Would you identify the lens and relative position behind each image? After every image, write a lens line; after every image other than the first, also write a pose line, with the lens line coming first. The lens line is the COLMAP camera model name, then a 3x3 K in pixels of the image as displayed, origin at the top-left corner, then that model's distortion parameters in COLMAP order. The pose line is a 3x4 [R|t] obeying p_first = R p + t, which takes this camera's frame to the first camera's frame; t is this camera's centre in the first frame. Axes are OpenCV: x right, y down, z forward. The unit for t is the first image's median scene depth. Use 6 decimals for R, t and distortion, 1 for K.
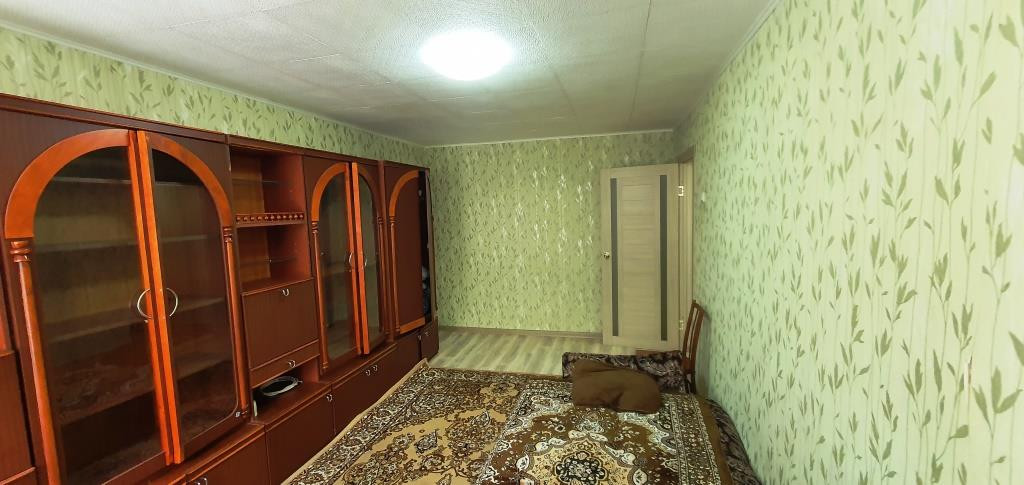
lens RADIAL K [[427.1, 0, 510.1], [0, 427.1, 245.8], [0, 0, 1]] dist [-0.002556, -0.000337]
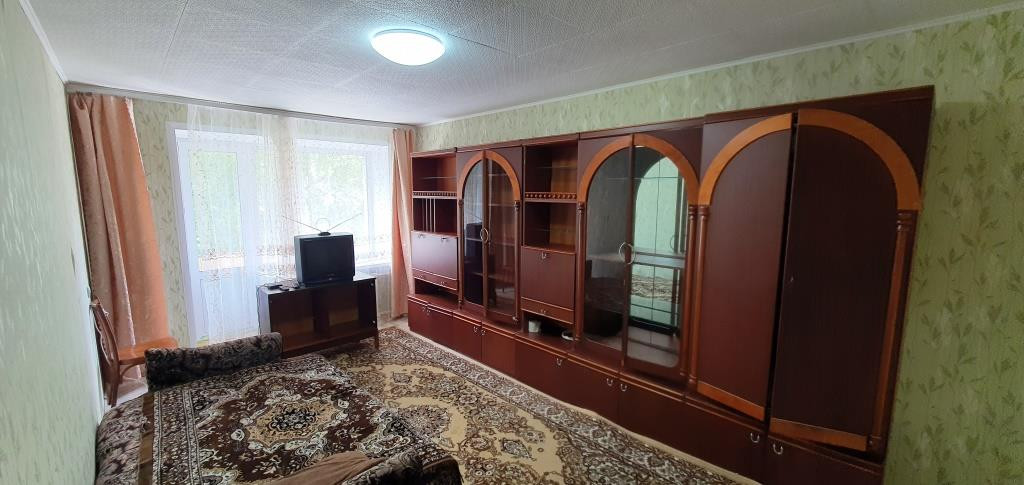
lens RADIAL K [[427.1, 0, 510.1], [0, 427.1, 245.8], [0, 0, 1]] dist [-0.002556, -0.000337]
pose [[-0.549064, 0.142691, -0.823509, 0.540246], [-0.057042, 0.976623, 0.207253, -0.166932], [0.833831, 0.160770, -0.528089, 1.488568]]
